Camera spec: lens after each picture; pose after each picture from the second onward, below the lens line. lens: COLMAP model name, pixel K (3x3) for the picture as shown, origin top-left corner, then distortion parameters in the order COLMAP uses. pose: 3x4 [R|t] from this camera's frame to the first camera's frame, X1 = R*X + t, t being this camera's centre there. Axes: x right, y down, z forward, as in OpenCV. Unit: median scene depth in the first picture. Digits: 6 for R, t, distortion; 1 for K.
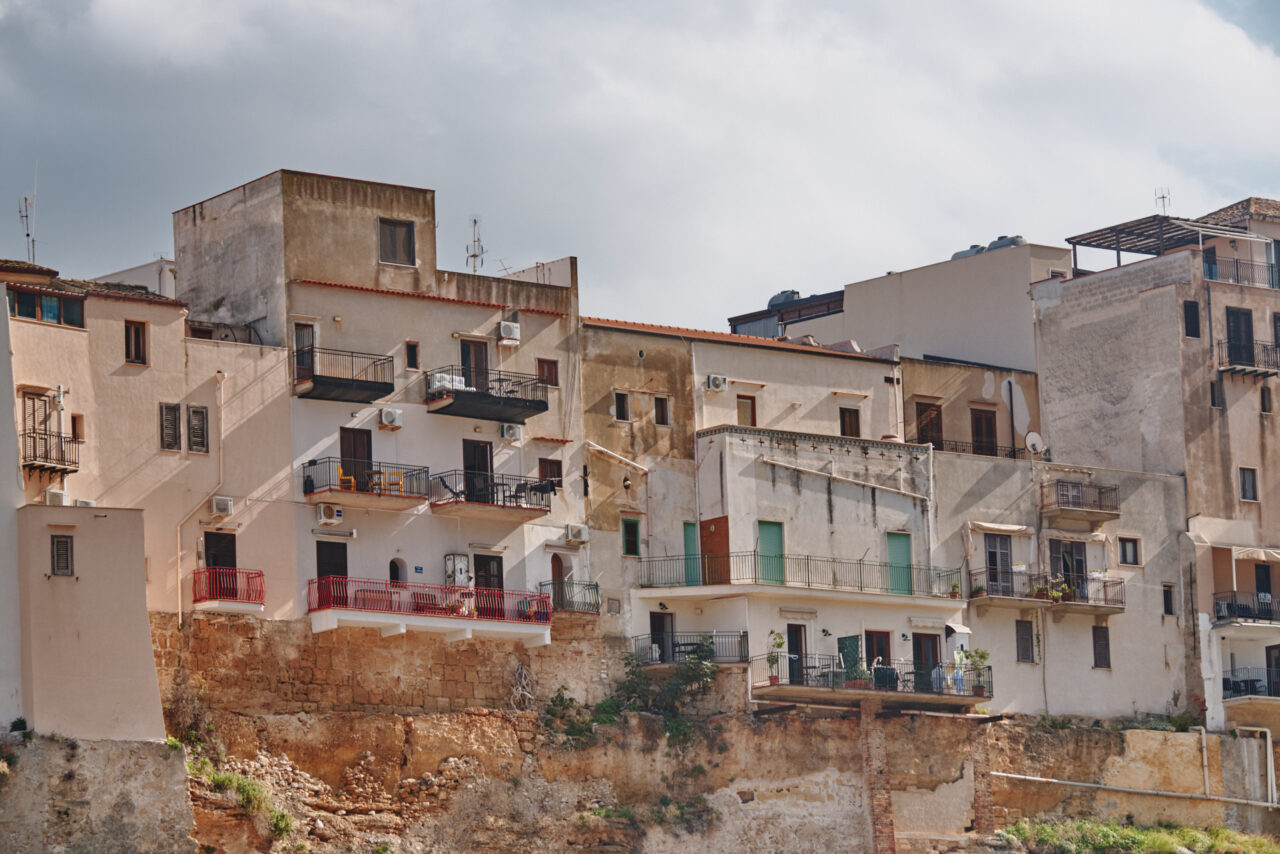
lens RADIAL K [[5181.5, 0, 640.0], [0, 5181.5, 427.0], [0, 0, 1]] dist [-0.051010, -1.394351]
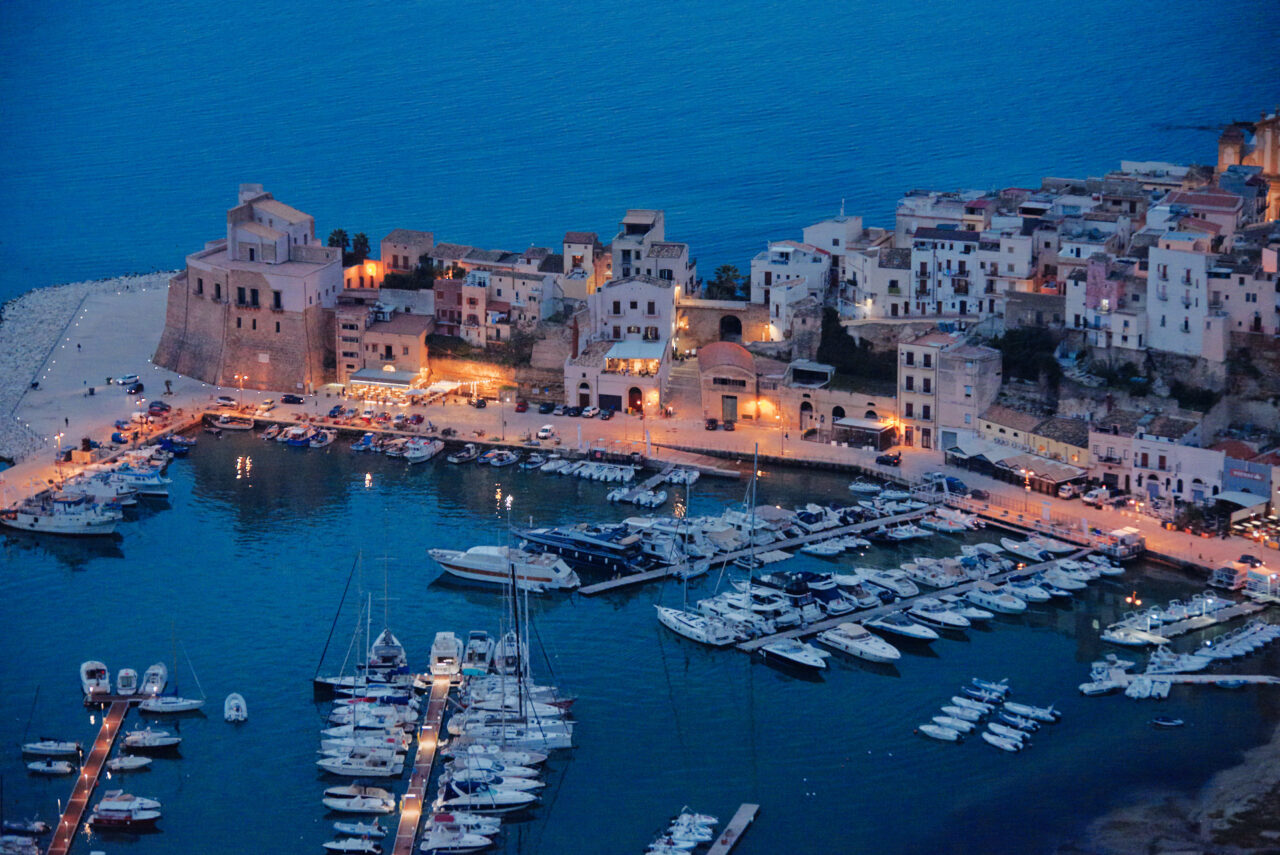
lens RADIAL K [[3694.0, 0, 640.0], [0, 3694.0, 427.5], [0, 0, 1]] dist [-0.053834, 1.518265]
pose [[0.438488, 0.266805, -0.858221, 2.903388], [0.147074, 0.920744, 0.361387, -1.329174], [0.886621, -0.284686, 0.364495, -0.959332]]
